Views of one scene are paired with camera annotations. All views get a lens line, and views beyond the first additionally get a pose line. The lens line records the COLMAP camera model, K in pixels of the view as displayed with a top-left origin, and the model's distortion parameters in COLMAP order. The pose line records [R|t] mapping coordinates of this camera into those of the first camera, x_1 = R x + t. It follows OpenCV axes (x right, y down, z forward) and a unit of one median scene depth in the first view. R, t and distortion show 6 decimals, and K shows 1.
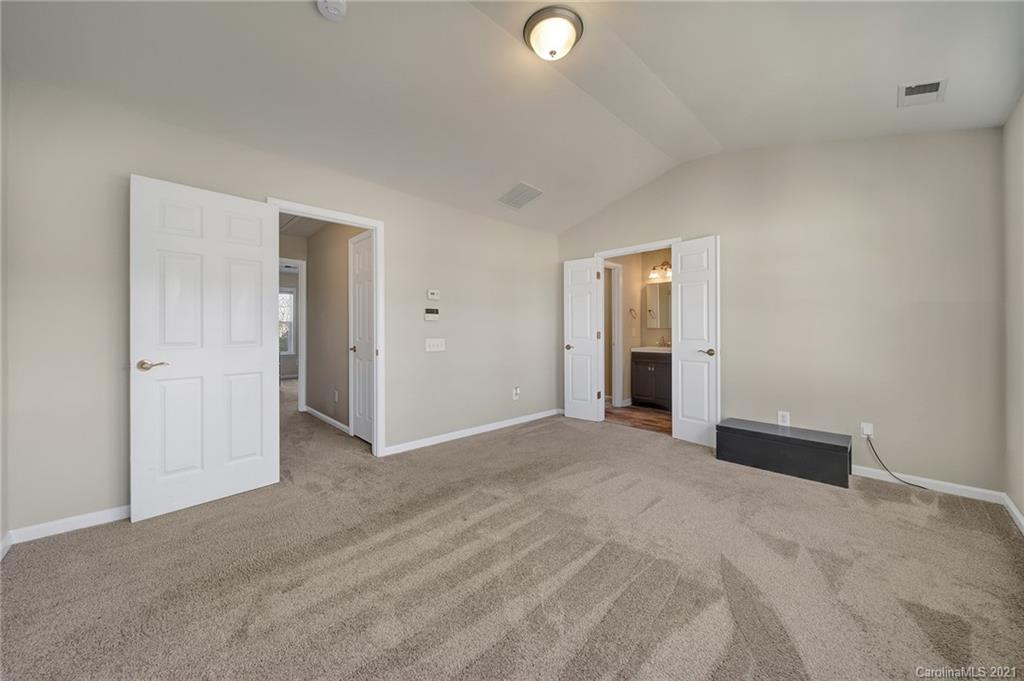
lens RADIAL K [[364.4, 0, 509.4], [0, 364.4, 330.1], [0, 0, 1]] dist [-0.001514, -0.000505]
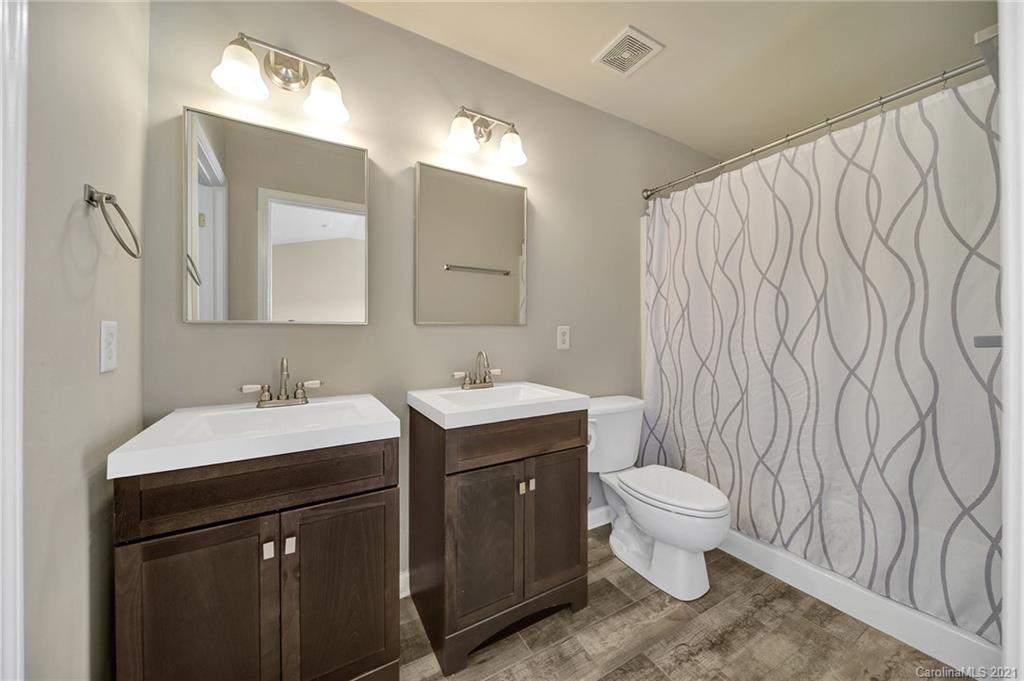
lens RADIAL K [[364.4, 0, 518.7], [0, 364.4, 331.9], [0, 0, 1]] dist [-0.001514, -0.000505]
pose [[0.224416, 0.013146, 0.974405, 0.351593], [0.007777, 0.999853, -0.015280, 0.007200], [-0.974462, 0.011007, 0.224281, 1.230162]]
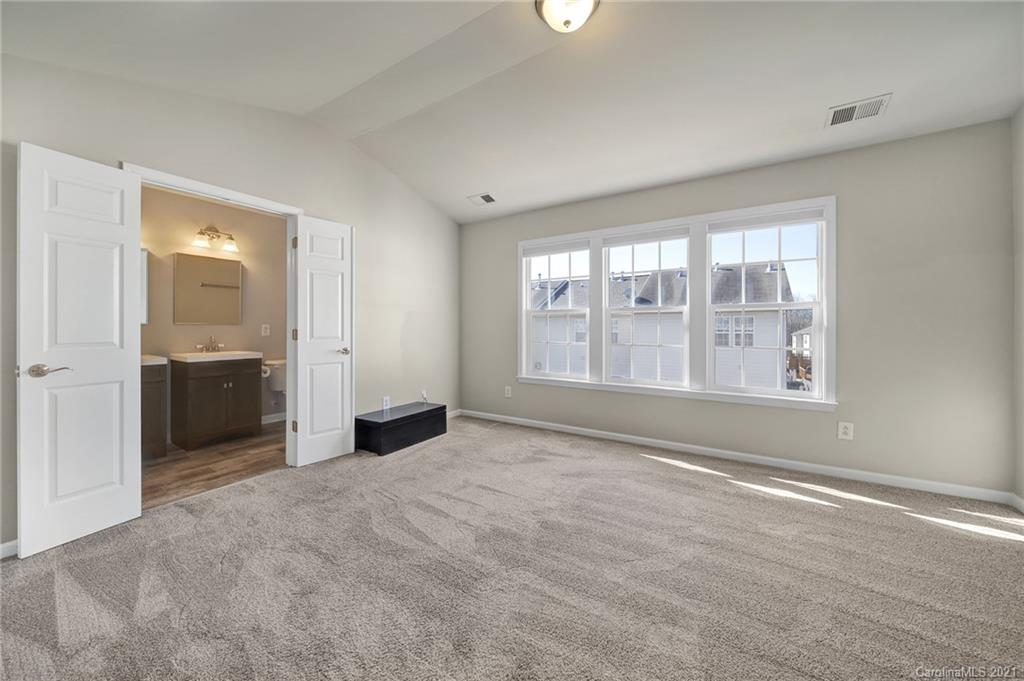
lens RADIAL K [[364.4, 0, 511.5], [0, 364.4, 329.8], [0, 0, 1]] dist [-0.001514, -0.000505]
pose [[-0.238002, -0.000891, 0.971264, -0.429223], [0.002048, 0.999997, 0.001420, 0.006557], [-0.971263, 0.002327, -0.237999, 0.794034]]
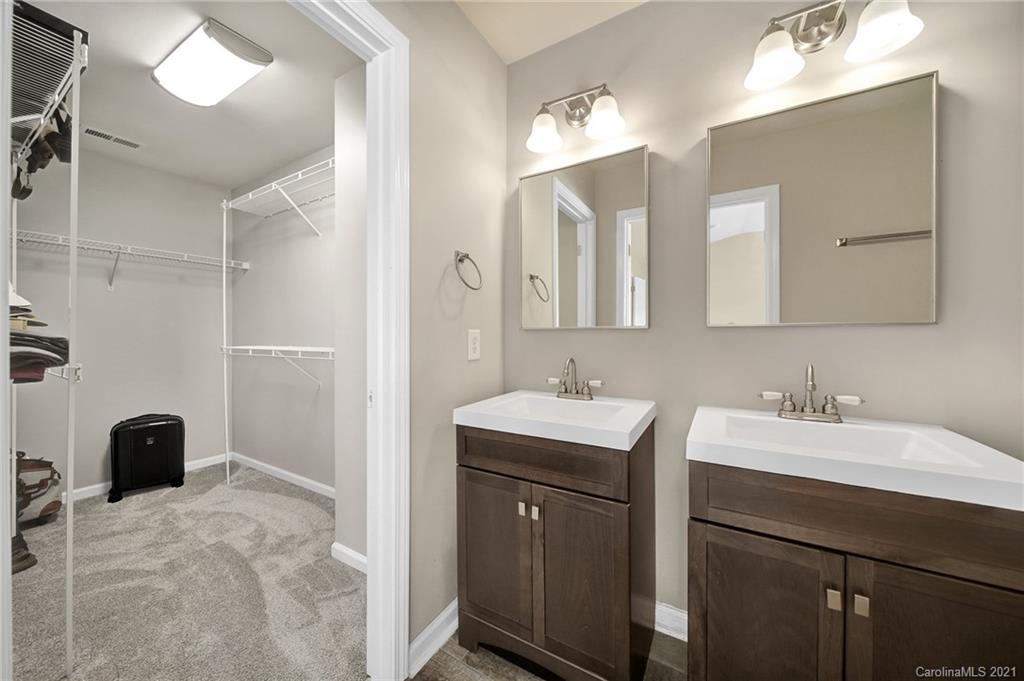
lens RADIAL K [[364.4, 0, 503.2], [0, 364.4, 336.0], [0, 0, 1]] dist [-0.001514, -0.000505]
pose [[0.967101, 0.011290, 0.254141, 0.462053], [-0.008160, 0.999877, -0.013367, 0.006261], [-0.254261, 0.010854, 0.967075, 1.150816]]
